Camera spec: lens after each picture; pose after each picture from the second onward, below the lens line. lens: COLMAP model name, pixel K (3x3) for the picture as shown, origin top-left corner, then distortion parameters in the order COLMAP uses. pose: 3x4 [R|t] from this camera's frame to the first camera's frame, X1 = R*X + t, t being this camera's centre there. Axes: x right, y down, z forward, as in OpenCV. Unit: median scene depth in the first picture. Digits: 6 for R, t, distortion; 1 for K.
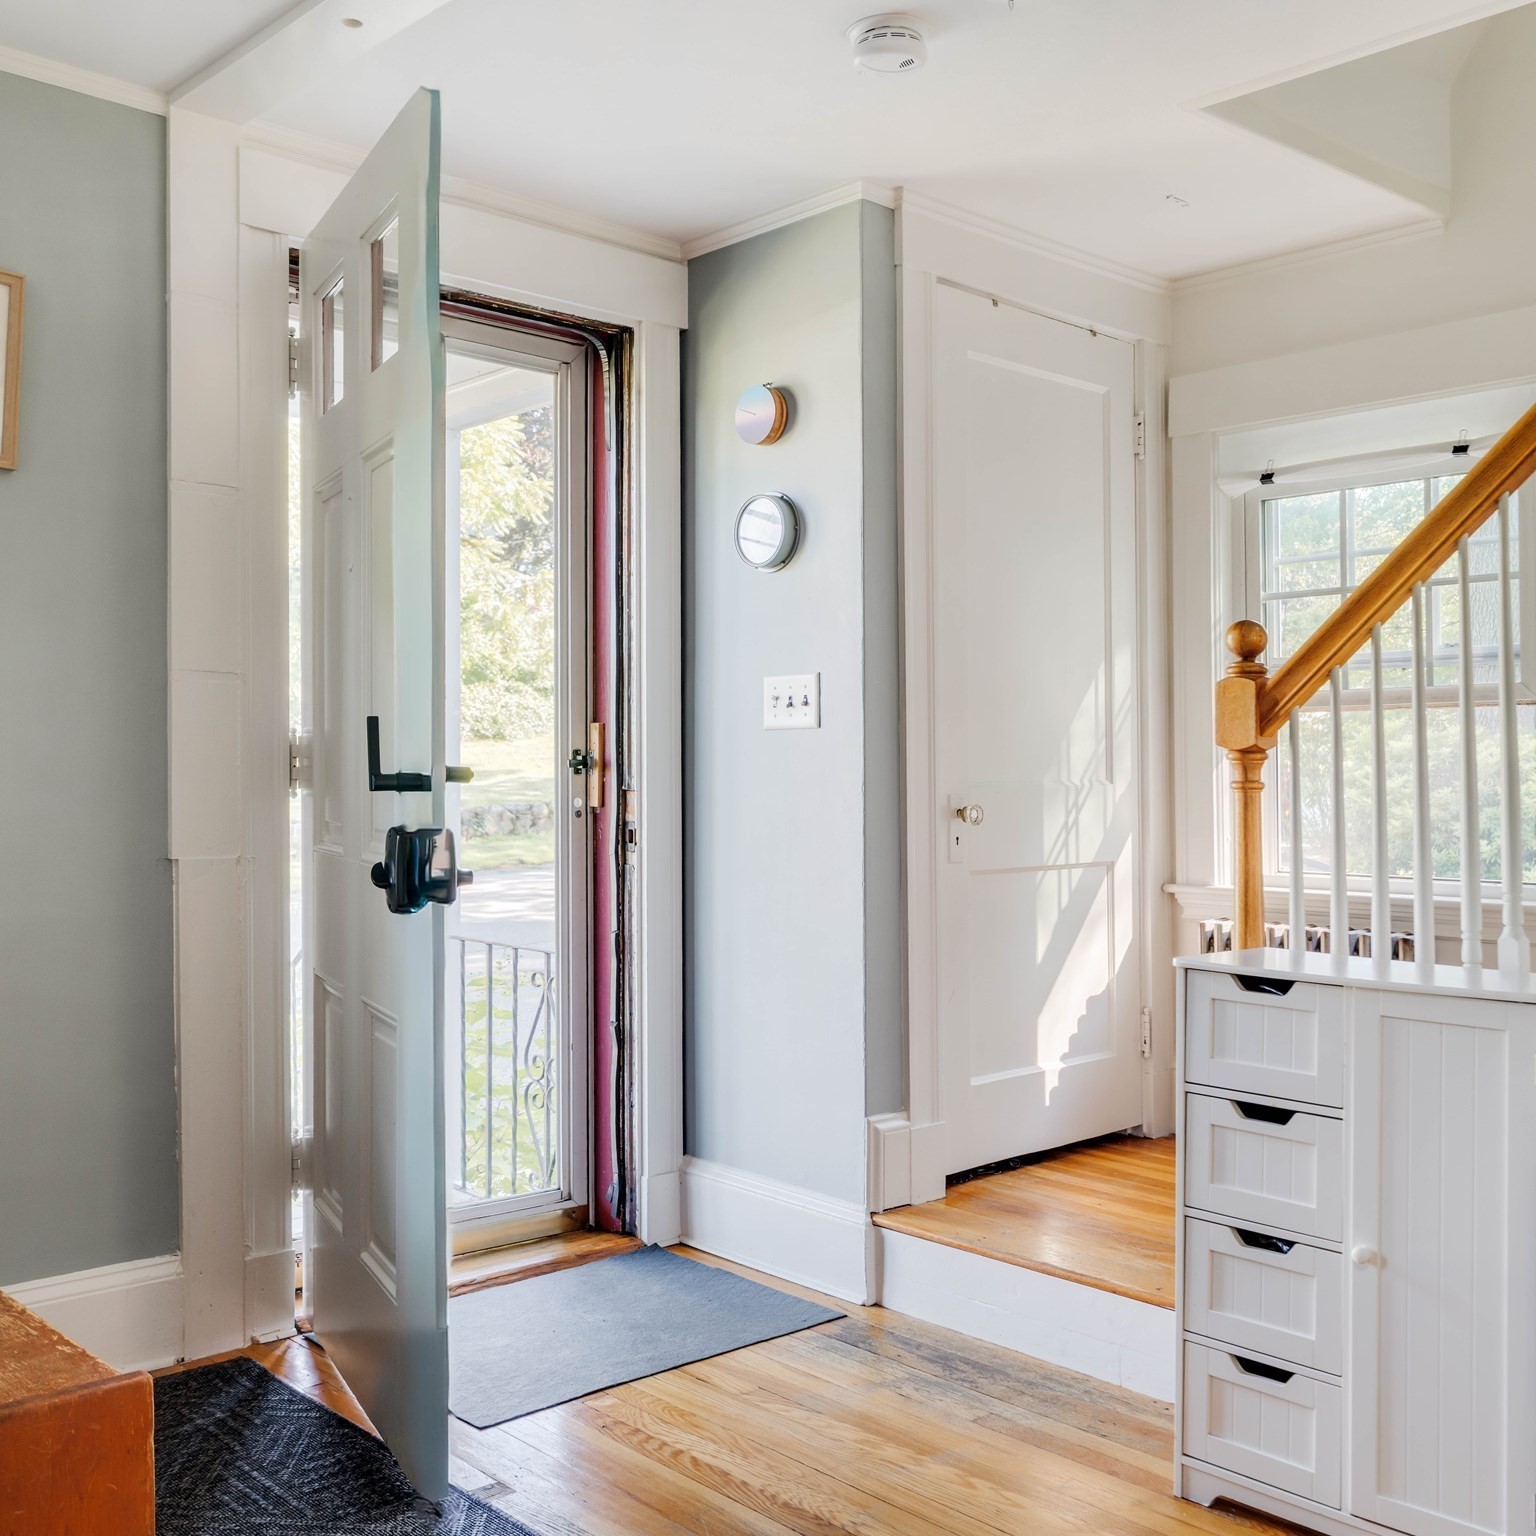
lens RADIAL K [[1675.4, 0, 768.0], [0, 1675.4, 768.0], [0, 0, 1]] dist [0.002326, -0.048405]
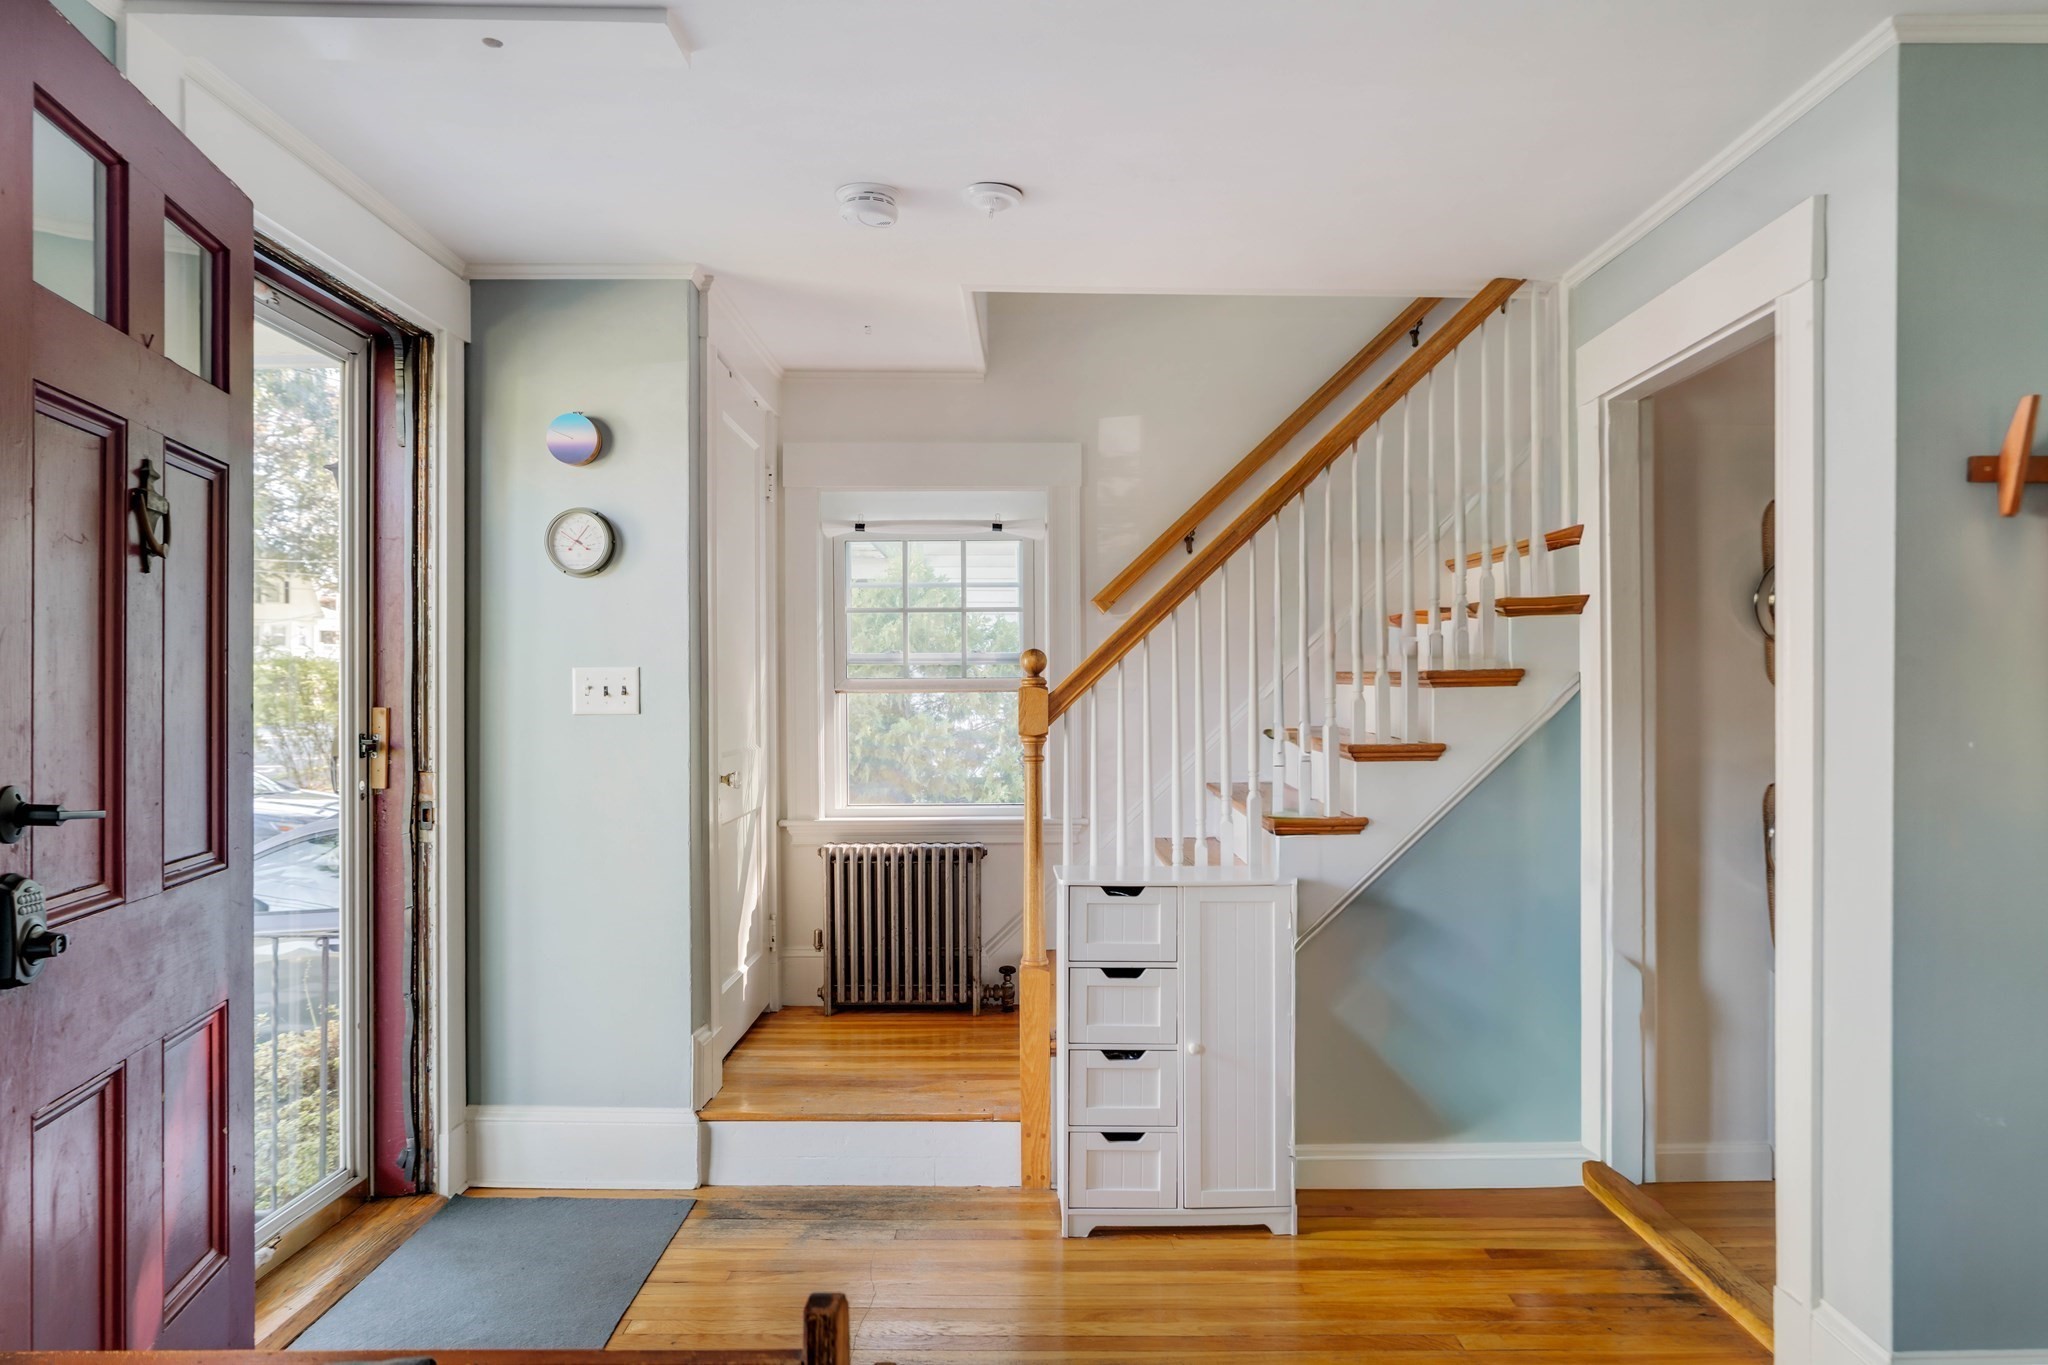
lens RADIAL K [[1321.8, 0, 1024.0], [0, 1321.8, 682.5], [0, 0, 1]] dist [-0.008729, 0.001815]
pose [[0.653145, 0.002248, 0.757229, -0.468238], [-0.001899, 0.999997, -0.001330, -0.042626], [-0.757230, -0.000569, 0.653148, 0.174602]]
